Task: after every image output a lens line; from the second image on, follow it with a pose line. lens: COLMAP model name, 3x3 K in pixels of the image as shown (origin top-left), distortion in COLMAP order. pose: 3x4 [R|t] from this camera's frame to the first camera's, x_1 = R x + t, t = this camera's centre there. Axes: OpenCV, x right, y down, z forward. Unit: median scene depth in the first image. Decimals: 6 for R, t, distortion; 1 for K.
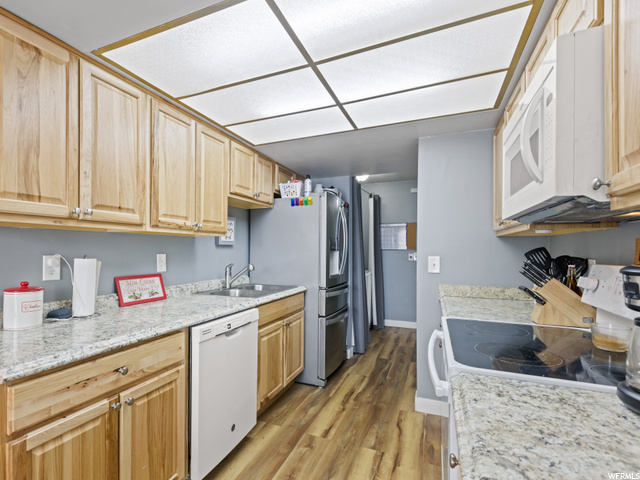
lens RADIAL K [[318.5, 0, 293.6], [0, 318.5, 247.8], [0, 0, 1]] dist [-0.020861, 0.001314]
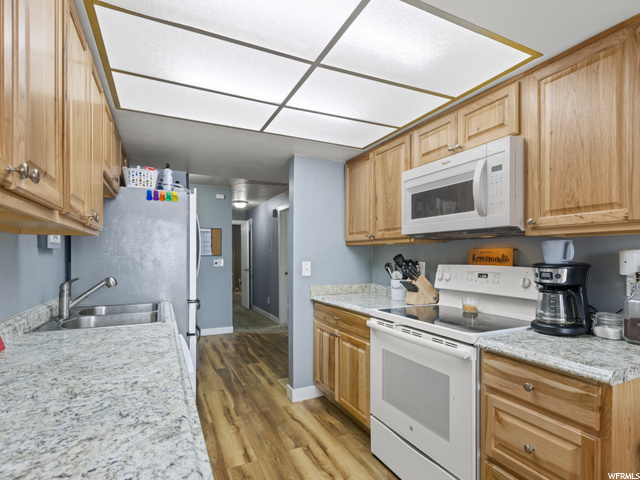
lens RADIAL K [[318.5, 0, 327.1], [0, 318.5, 254.9], [0, 0, 1]] dist [-0.020861, 0.001314]
pose [[0.633333, 0.000468, 0.773879, -0.394175], [-0.002923, 0.999994, 0.001788, 0.000713], [-0.773874, -0.003394, 0.633331, 0.213605]]
